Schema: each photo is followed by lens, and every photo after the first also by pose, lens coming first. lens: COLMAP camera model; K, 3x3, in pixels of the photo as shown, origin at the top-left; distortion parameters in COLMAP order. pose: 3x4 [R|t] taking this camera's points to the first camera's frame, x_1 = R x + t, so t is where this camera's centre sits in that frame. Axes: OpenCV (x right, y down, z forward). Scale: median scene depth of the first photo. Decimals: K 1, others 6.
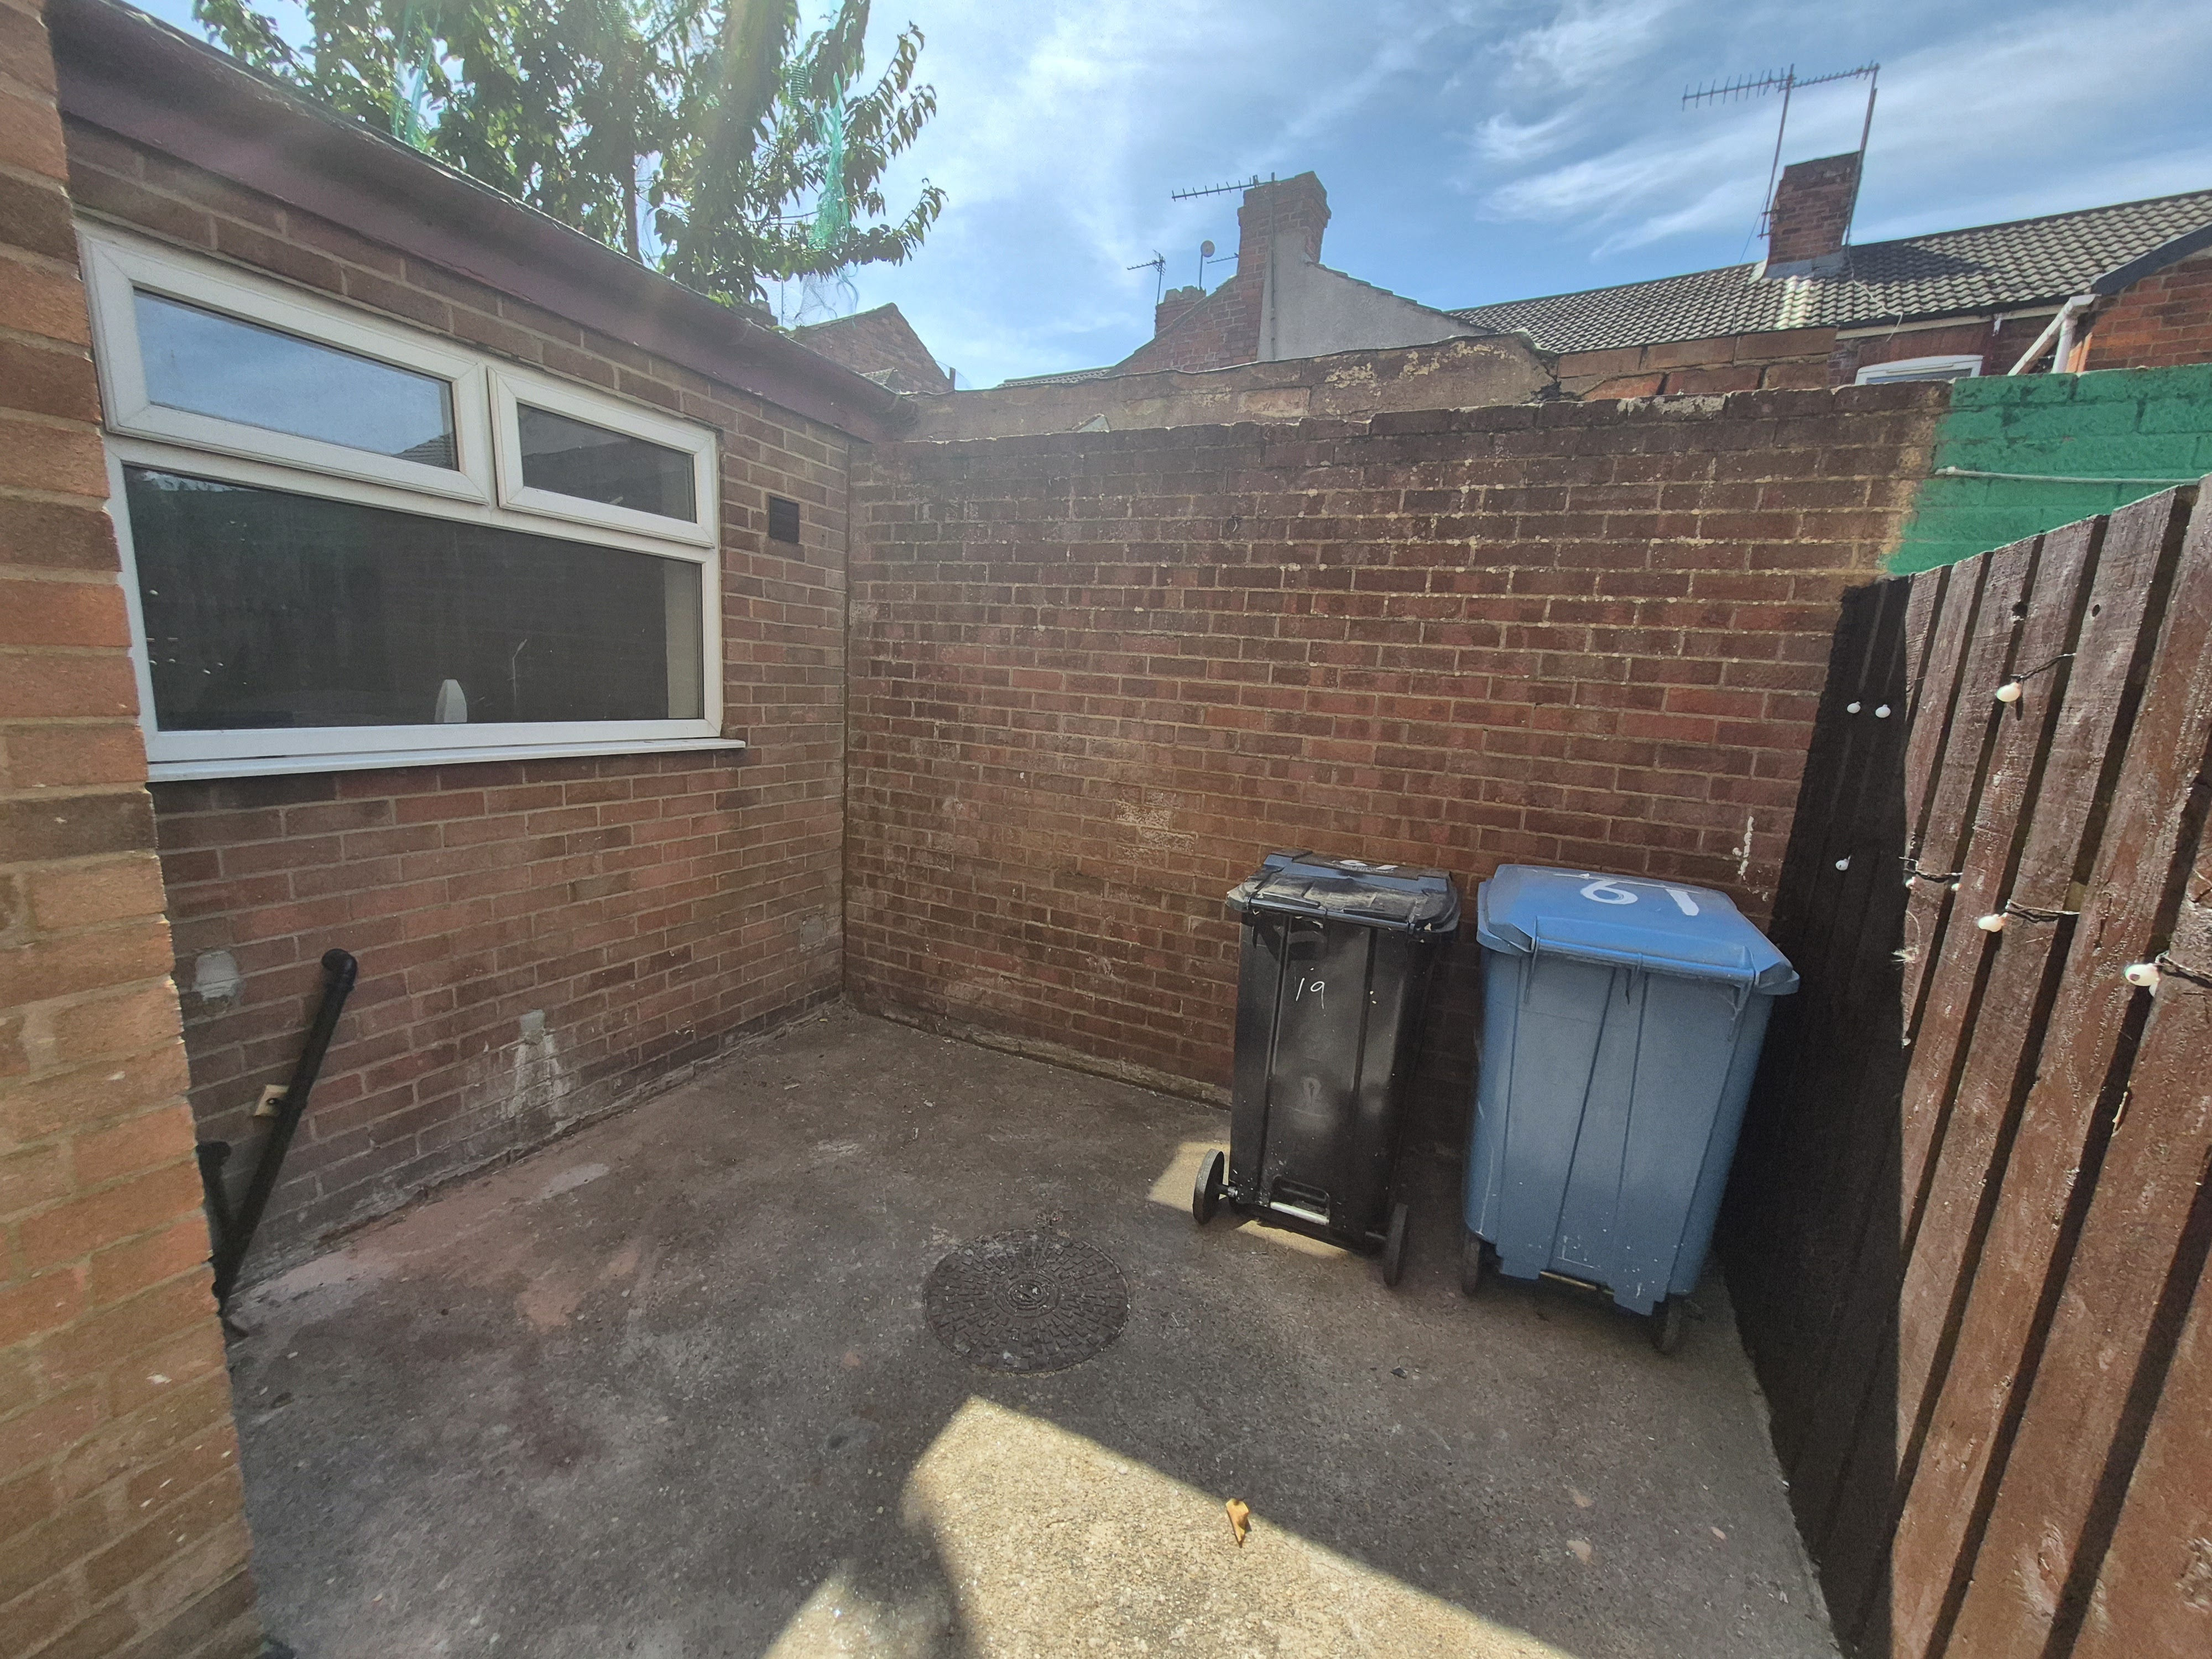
lens RADIAL K [[870.2, 0, 1105.5], [0, 870.2, 844.7], [0, 0, 1]] dist [0.000434, -0.000020]
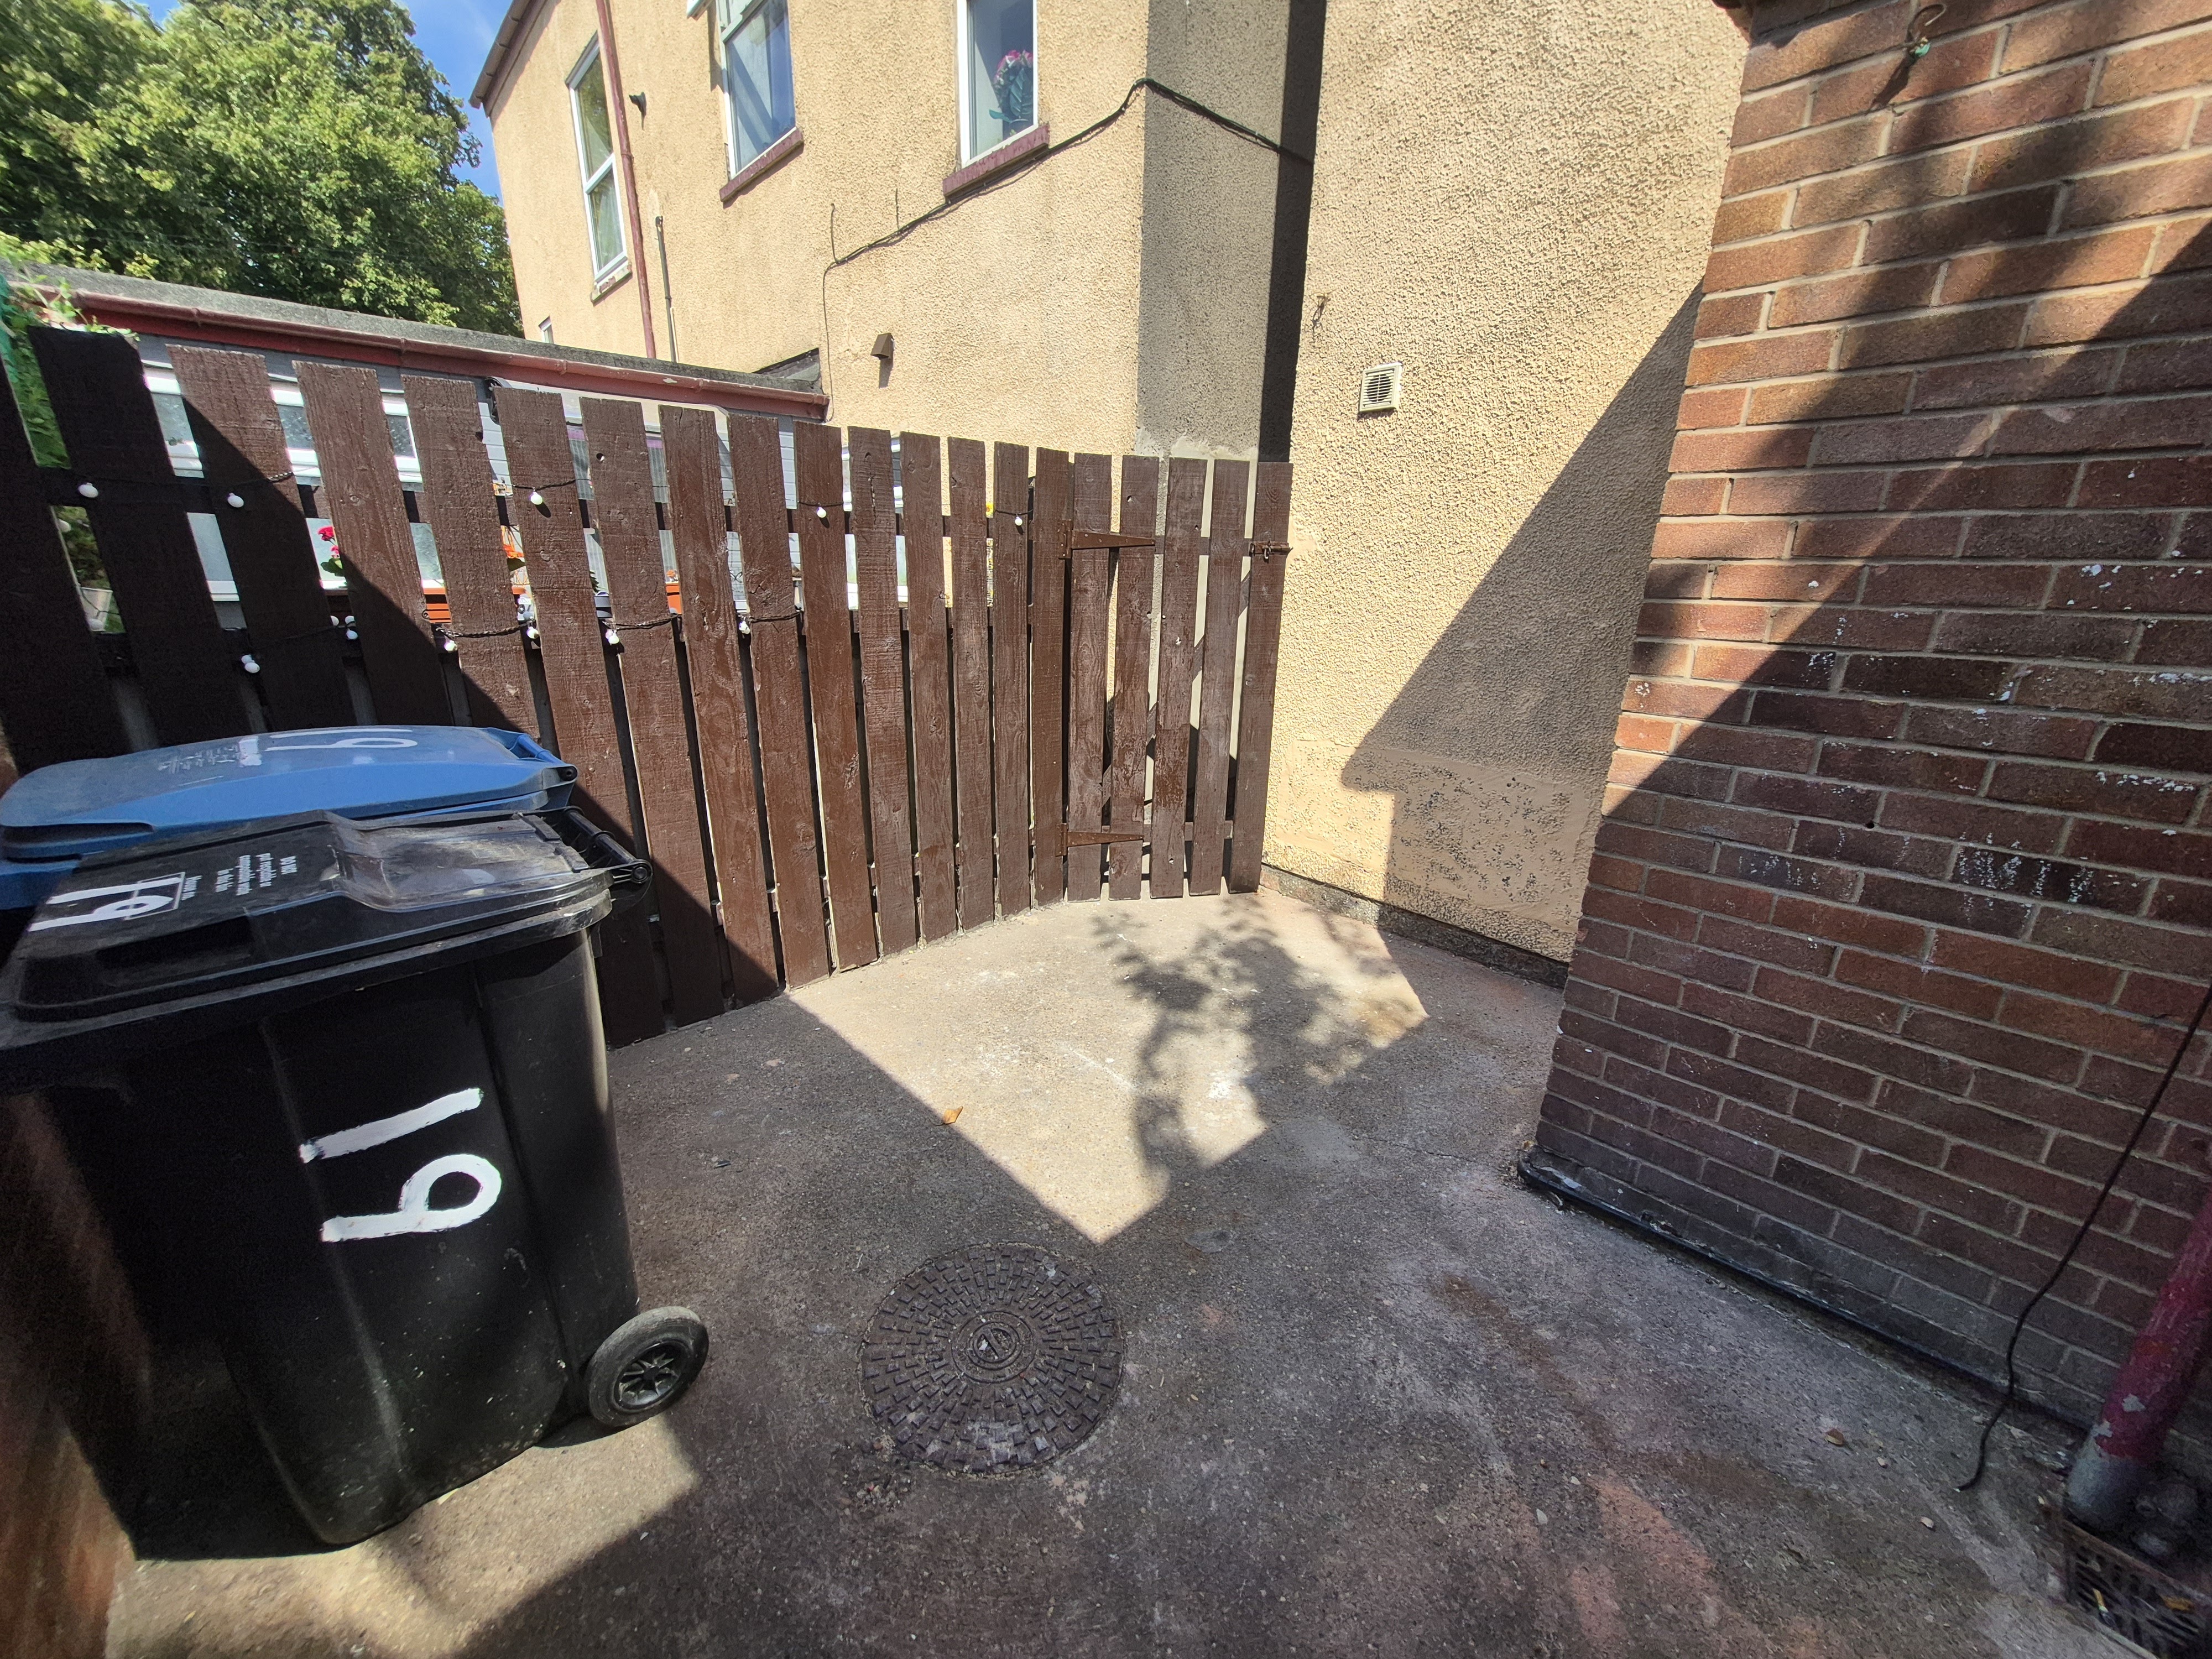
lens RADIAL K [[870.2, 0, 1101.2], [0, 870.2, 840.0], [0, 0, 1]] dist [0.000434, -0.000020]
pose [[-0.927060, -0.189052, 0.323759, -0.426704], [-0.012832, 0.879050, 0.476557, -0.308543], [-0.374695, 0.437642, -0.817358, 1.736168]]
